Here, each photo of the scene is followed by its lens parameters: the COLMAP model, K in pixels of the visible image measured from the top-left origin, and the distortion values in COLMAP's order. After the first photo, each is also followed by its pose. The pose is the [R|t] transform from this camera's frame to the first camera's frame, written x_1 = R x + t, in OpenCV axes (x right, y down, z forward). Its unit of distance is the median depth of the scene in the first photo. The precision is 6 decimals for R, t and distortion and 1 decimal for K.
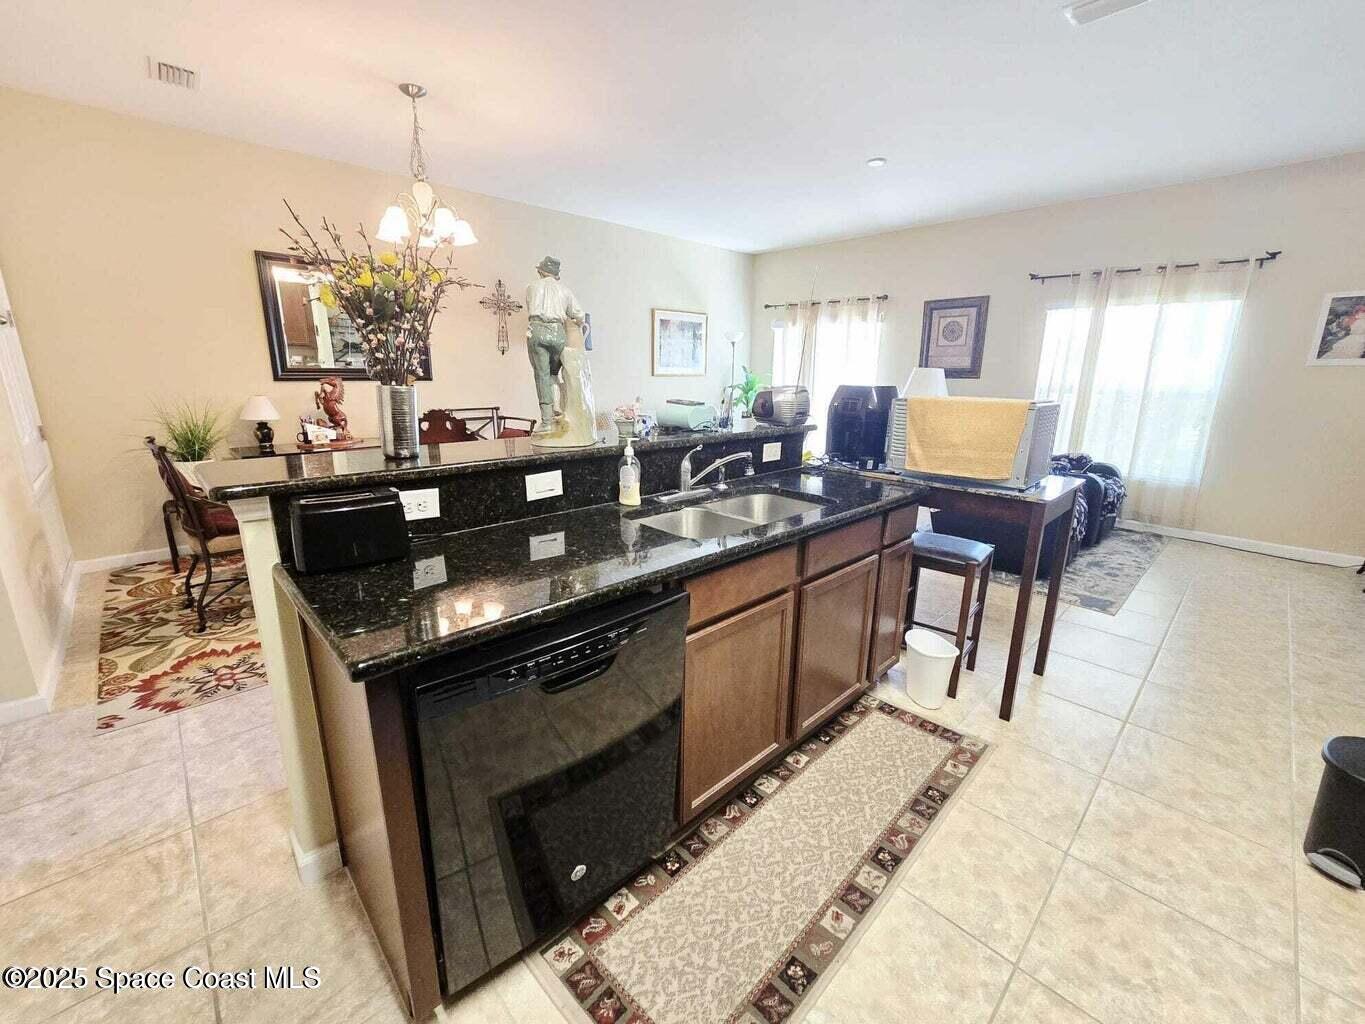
lens RADIAL K [[554.6, 0, 692.6], [0, 554.6, 504.0], [0, 0, 1]] dist [-0.006022, 0.000156]
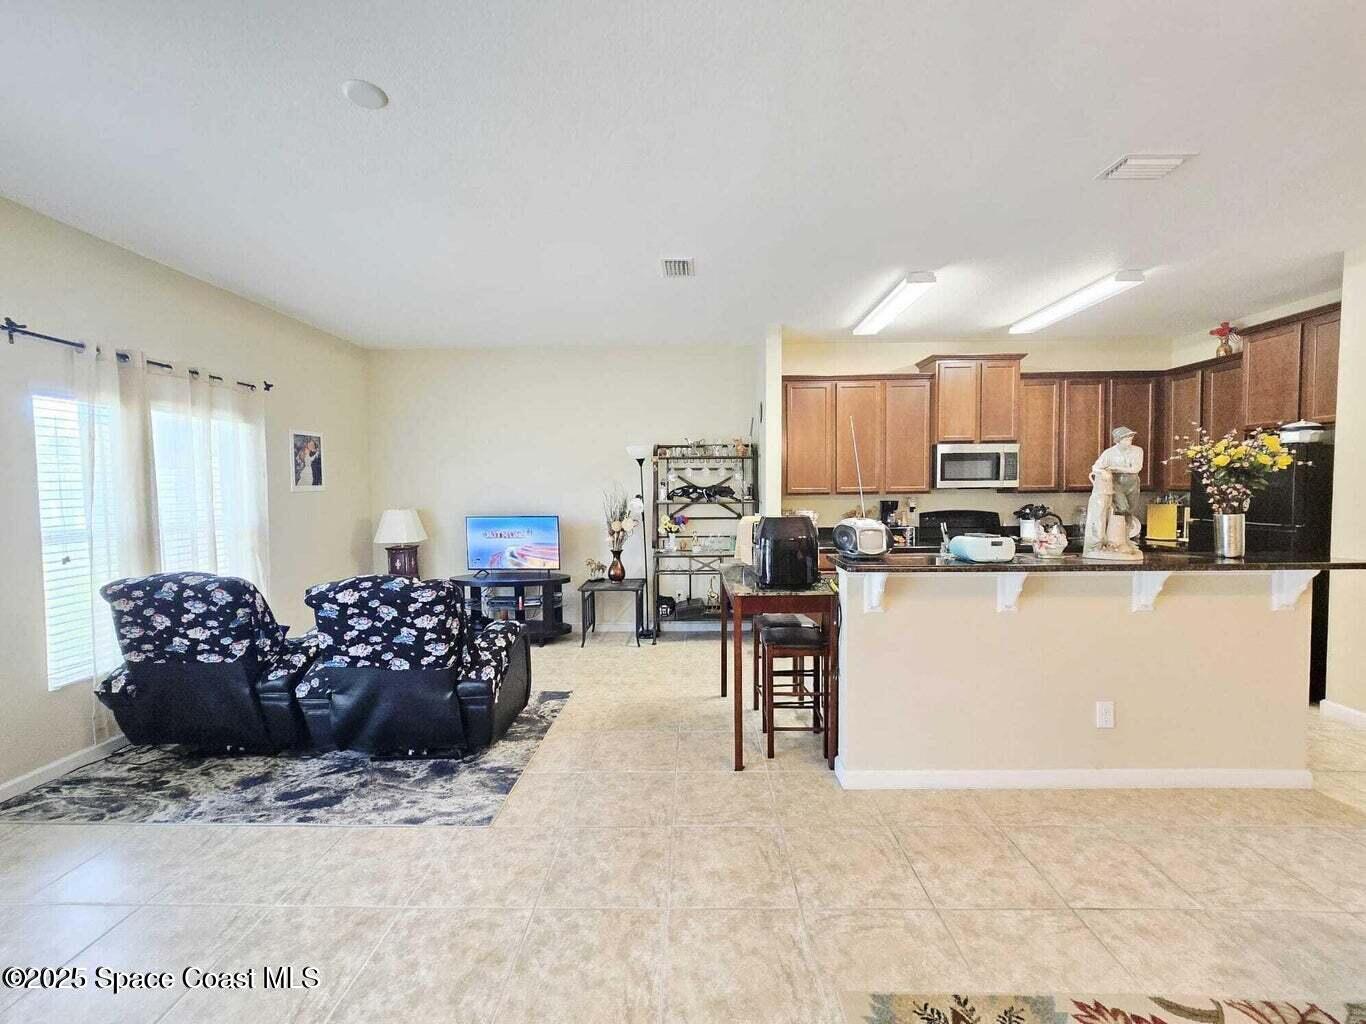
lens RADIAL K [[555.0, 0, 689.9], [0, 555.0, 509.8], [0, 0, 1]] dist [-0.006022, 0.000156]
pose [[-0.714366, -0.036471, 0.698822, -0.222791], [0.166294, 0.961185, 0.220156, -0.325577], [-0.679727, 0.273482, -0.680573, 1.215304]]
